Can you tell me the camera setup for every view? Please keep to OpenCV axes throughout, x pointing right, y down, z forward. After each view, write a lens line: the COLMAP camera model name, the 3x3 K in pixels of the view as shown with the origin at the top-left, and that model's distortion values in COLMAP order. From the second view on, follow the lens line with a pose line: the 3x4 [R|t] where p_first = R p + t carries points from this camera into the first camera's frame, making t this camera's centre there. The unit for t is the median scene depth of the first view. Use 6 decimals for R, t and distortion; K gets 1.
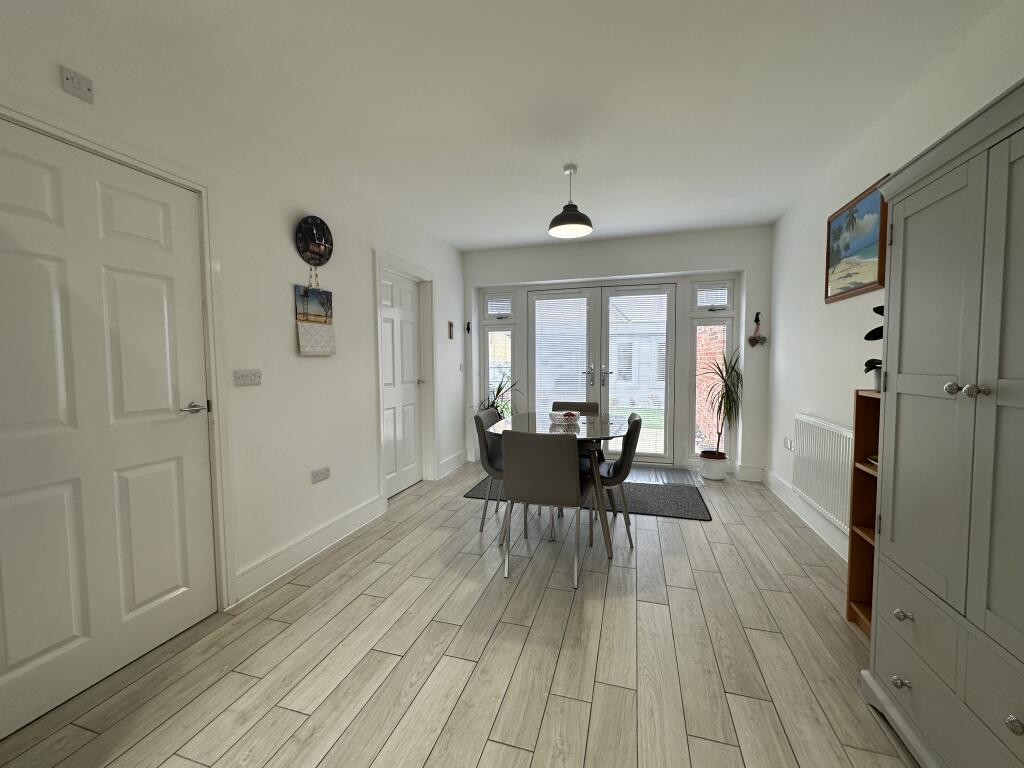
lens RADIAL K [[409.1, 0, 508.4], [0, 409.1, 382.9], [0, 0, 1]] dist [-0.000273, 0.000040]
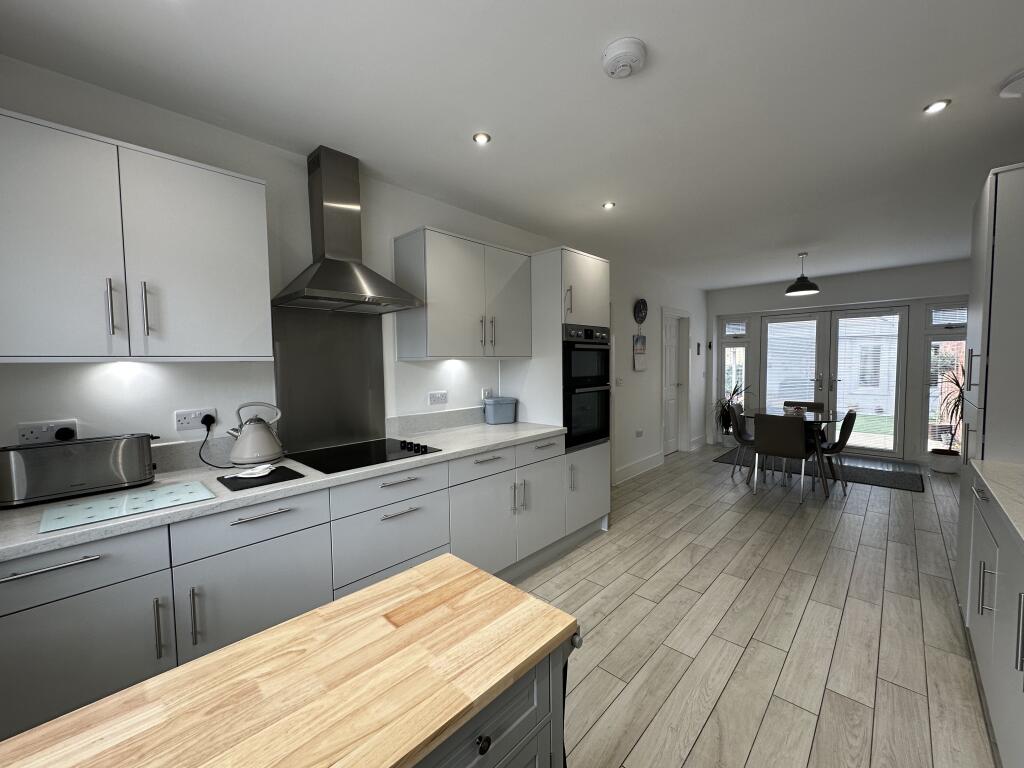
lens RADIAL K [[409.1, 0, 511.4], [0, 409.1, 384.9], [0, 0, 1]] dist [-0.000273, 0.000040]
pose [[0.896421, 0.020377, -0.442735, -0.095296], [-0.018840, 0.999792, 0.007871, -0.002518], [0.442803, 0.001286, 0.896618, -0.586437]]
